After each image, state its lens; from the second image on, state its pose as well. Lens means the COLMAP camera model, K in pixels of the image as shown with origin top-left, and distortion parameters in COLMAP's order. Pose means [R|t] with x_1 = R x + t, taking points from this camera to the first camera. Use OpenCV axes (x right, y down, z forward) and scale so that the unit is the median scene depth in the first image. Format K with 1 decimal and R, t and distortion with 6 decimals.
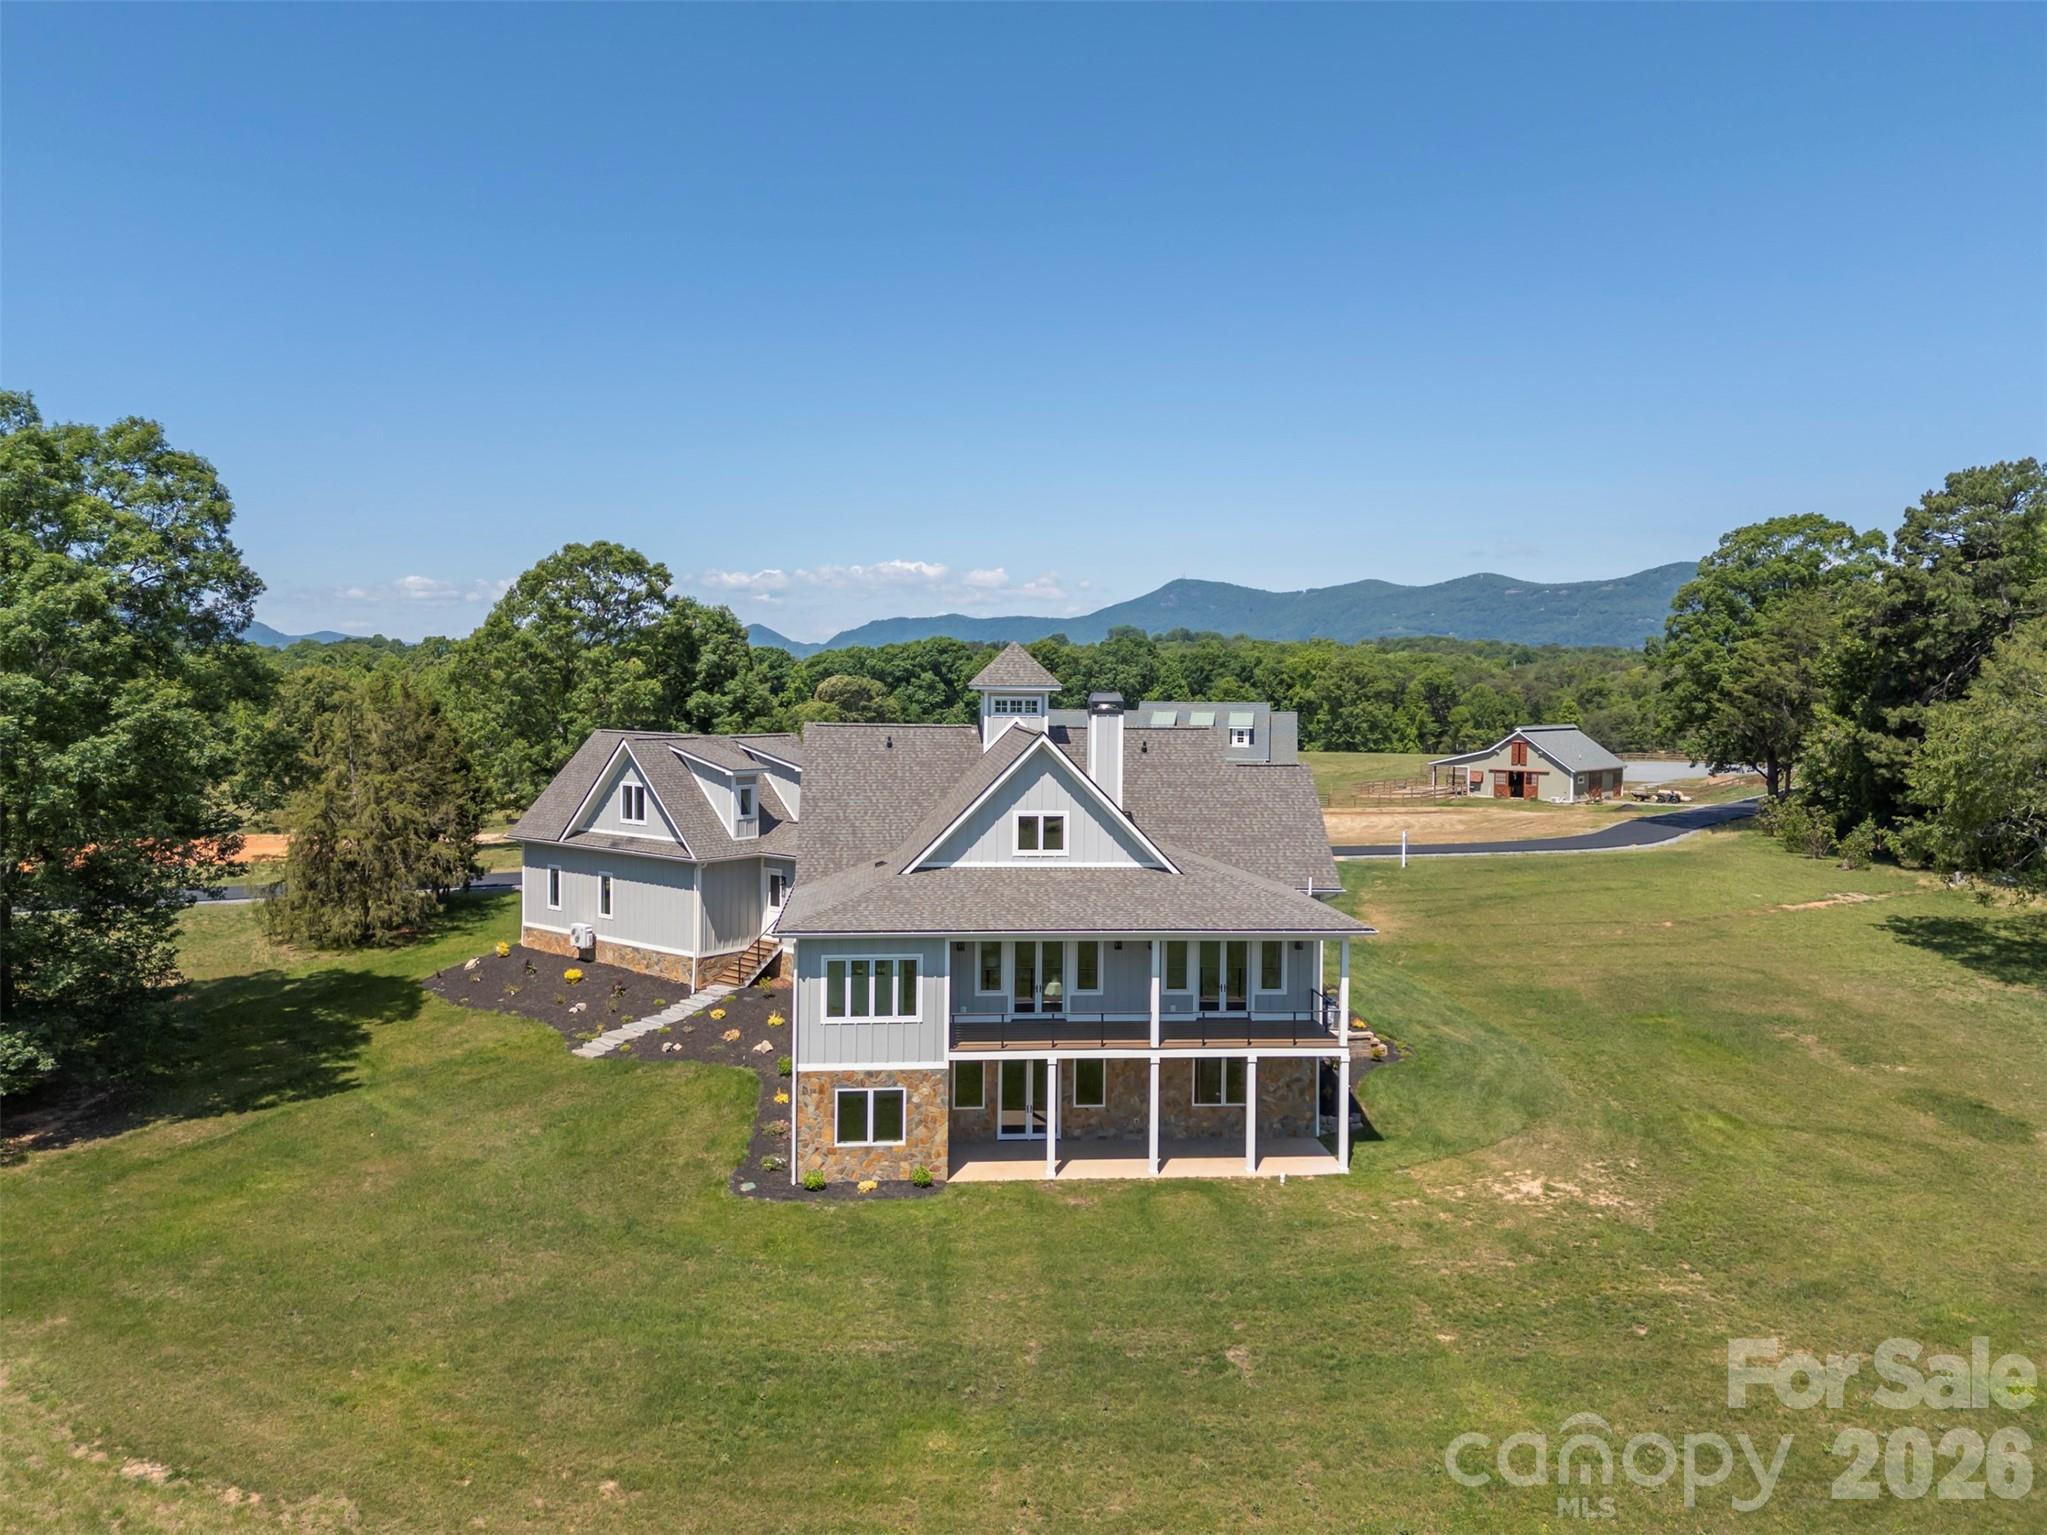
lens RADIAL K [[1489.4, 0, 1017.2], [0, 1489.4, 768.2], [0, 0, 1]] dist [0.108000, -0.094418]
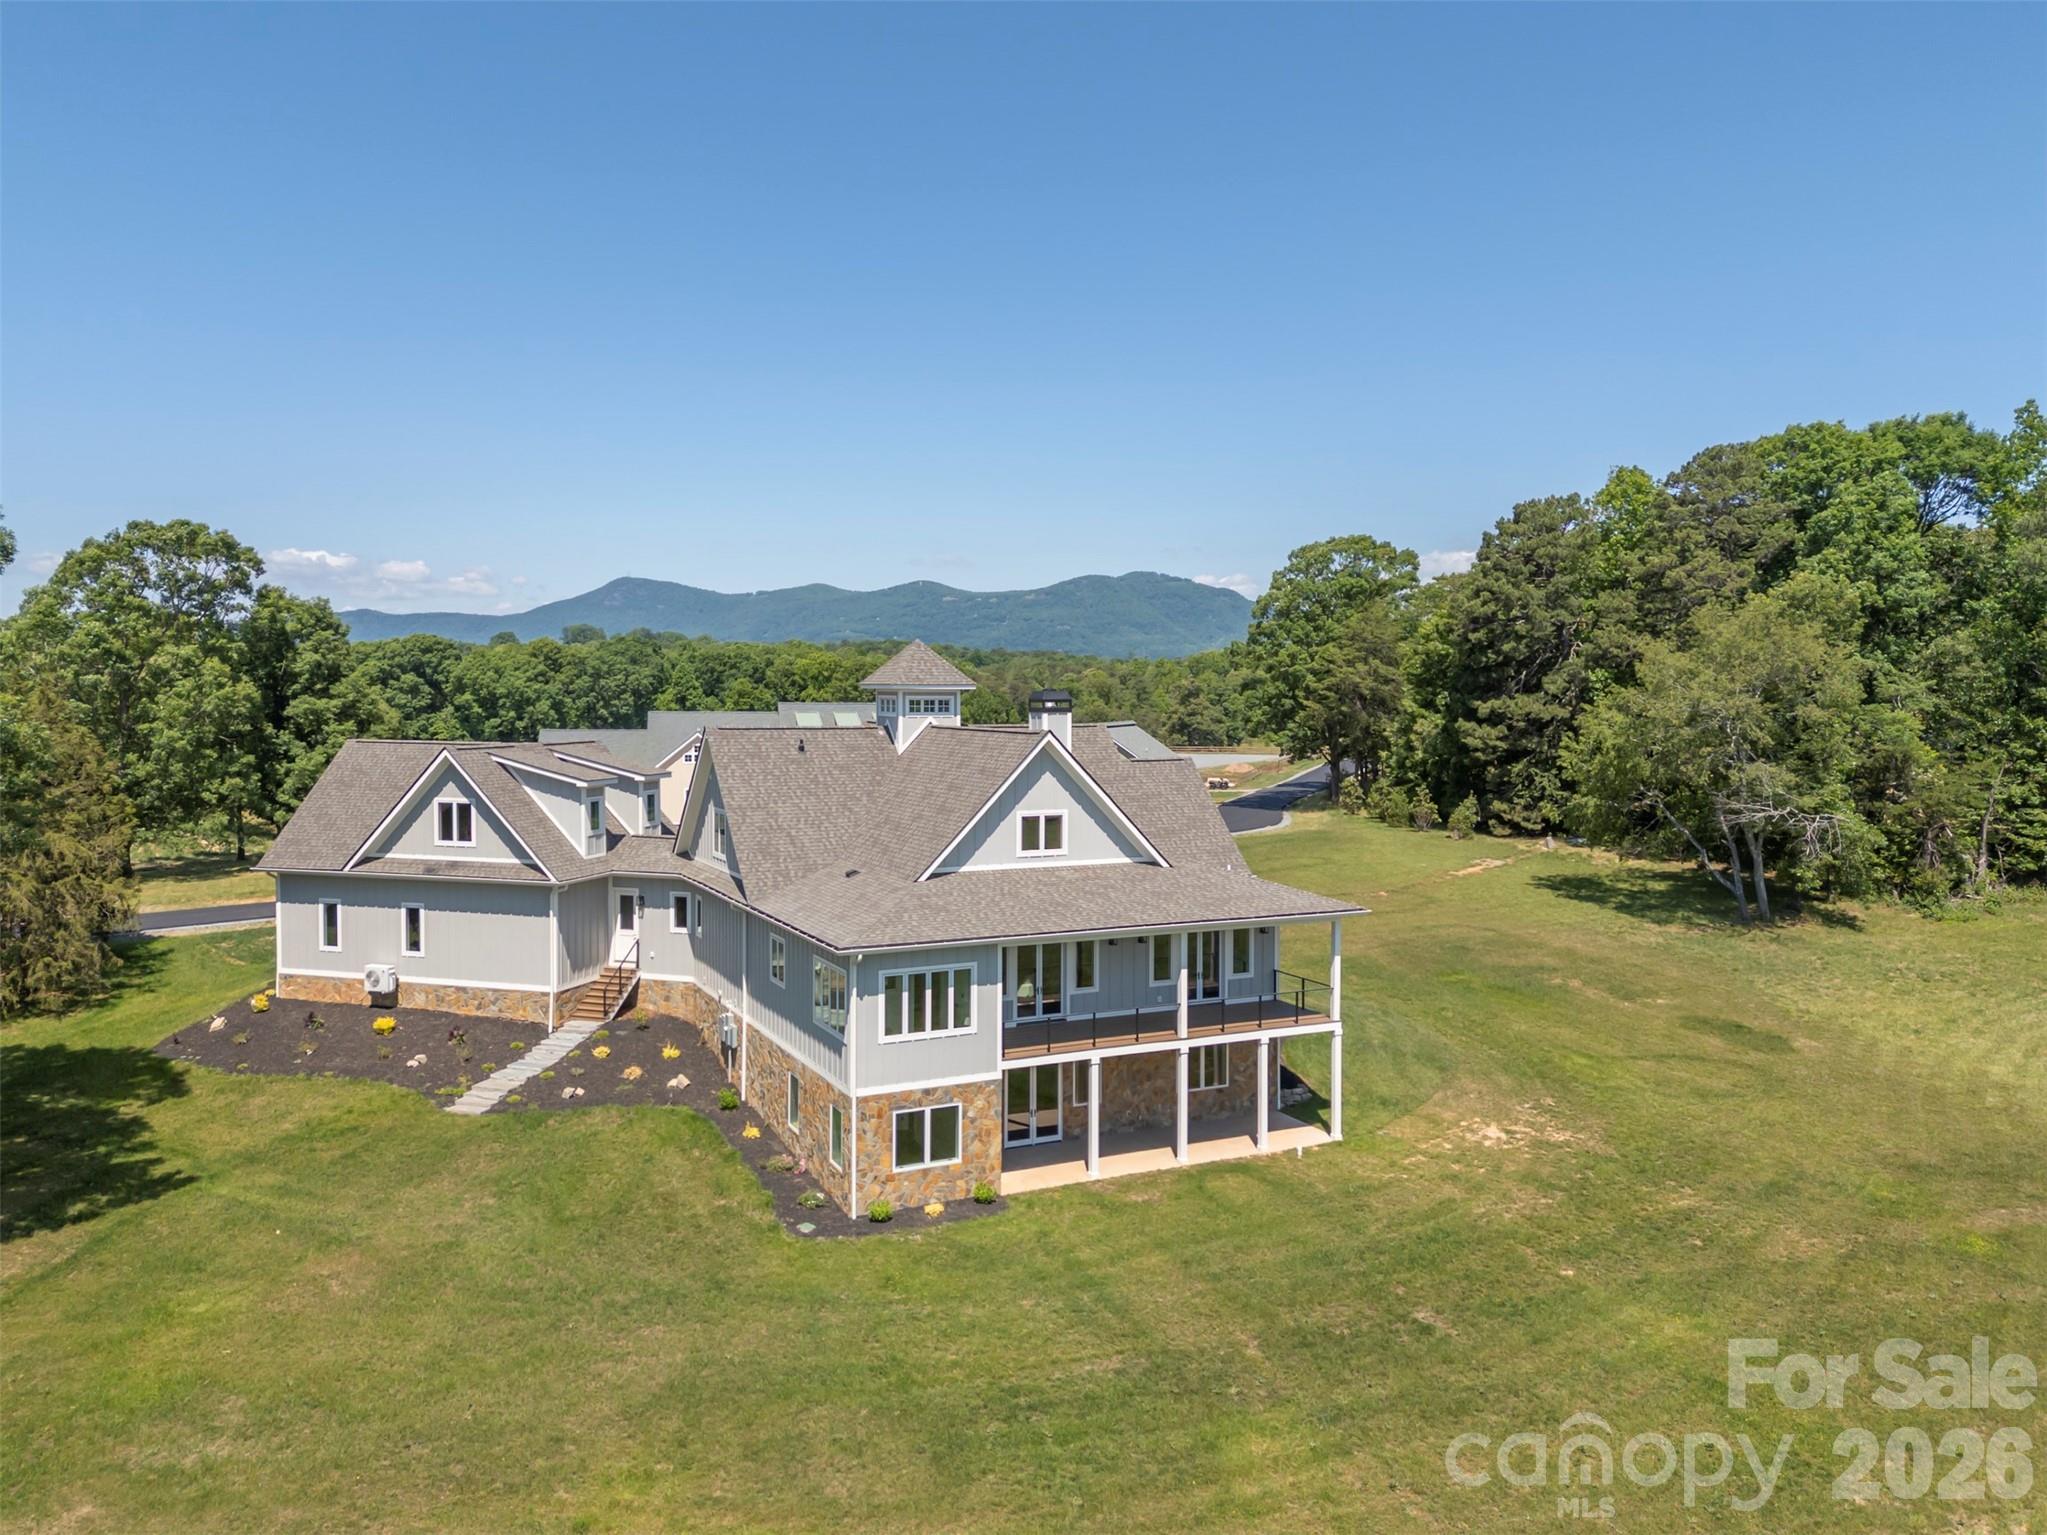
lens RADIAL K [[1489.4, 0, 1017.2], [0, 1489.4, 768.2], [0, 0, 1]] dist [0.108000, -0.094418]
pose [[0.934951, -0.026681, 0.353772, -0.347598], [0.027059, 0.999626, 0.003878, -0.003598], [-0.353743, 0.005946, 0.935324, 0.081065]]
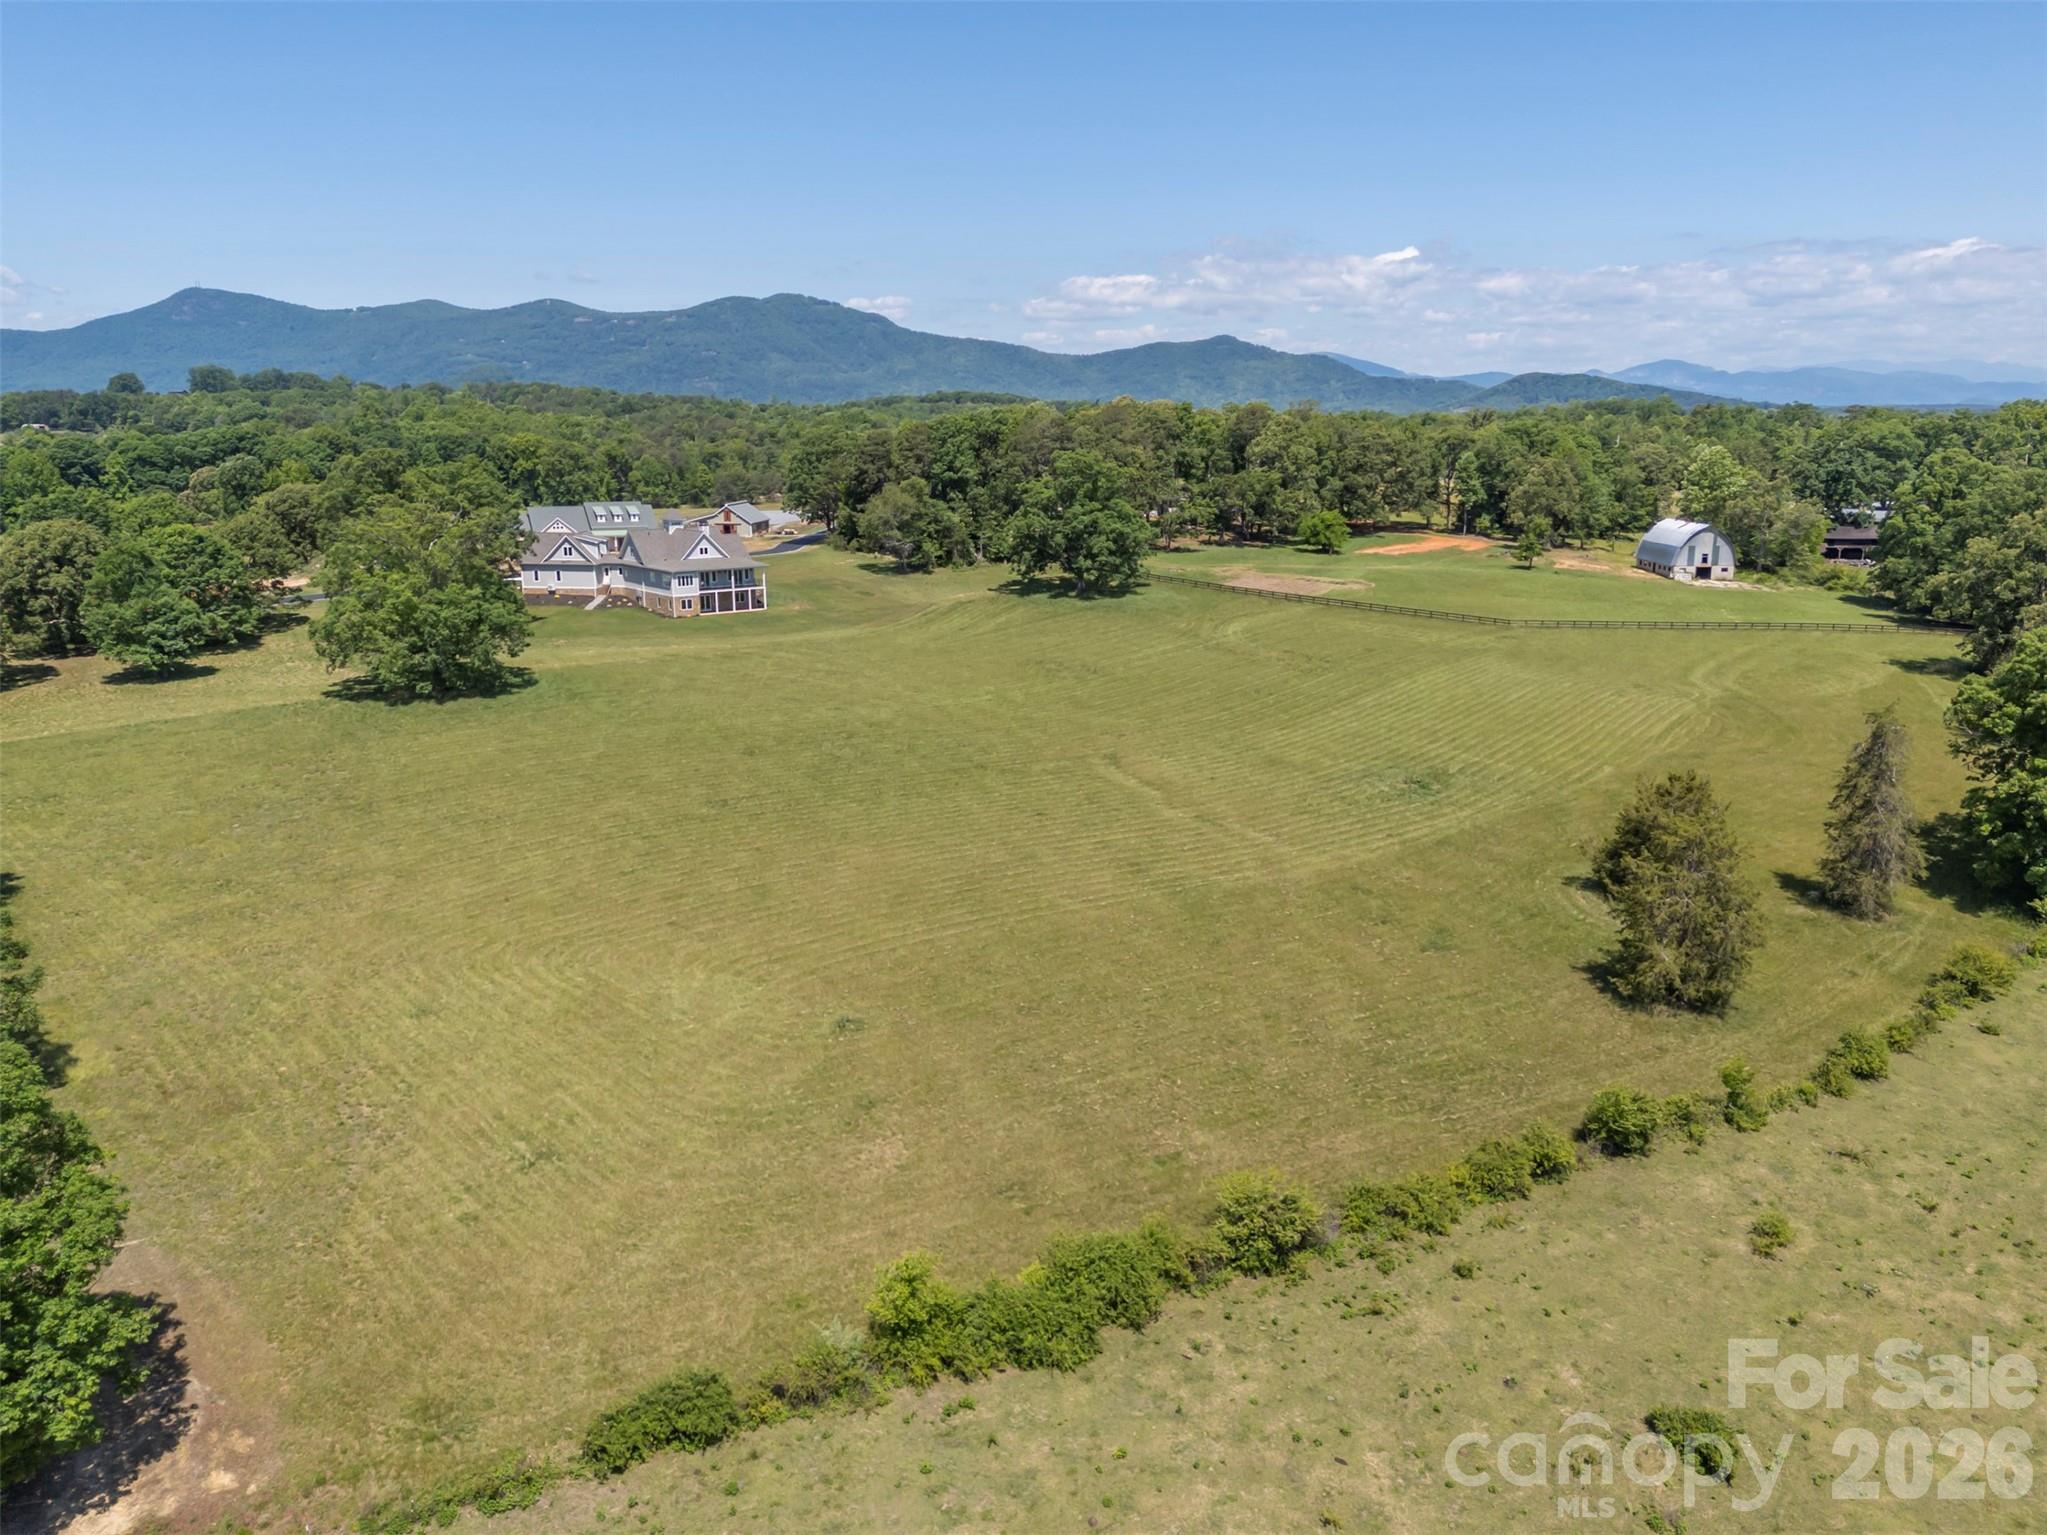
lens RADIAL K [[1489.4, 0, 1017.2], [0, 1489.4, 768.2], [0, 0, 1]] dist [0.108000, -0.094418]
pose [[0.831824, -0.138679, 0.537436, -1.958595], [0.042785, 0.981423, 0.187022, -0.140897], [-0.553388, -0.132575, 0.822305, -3.926771]]
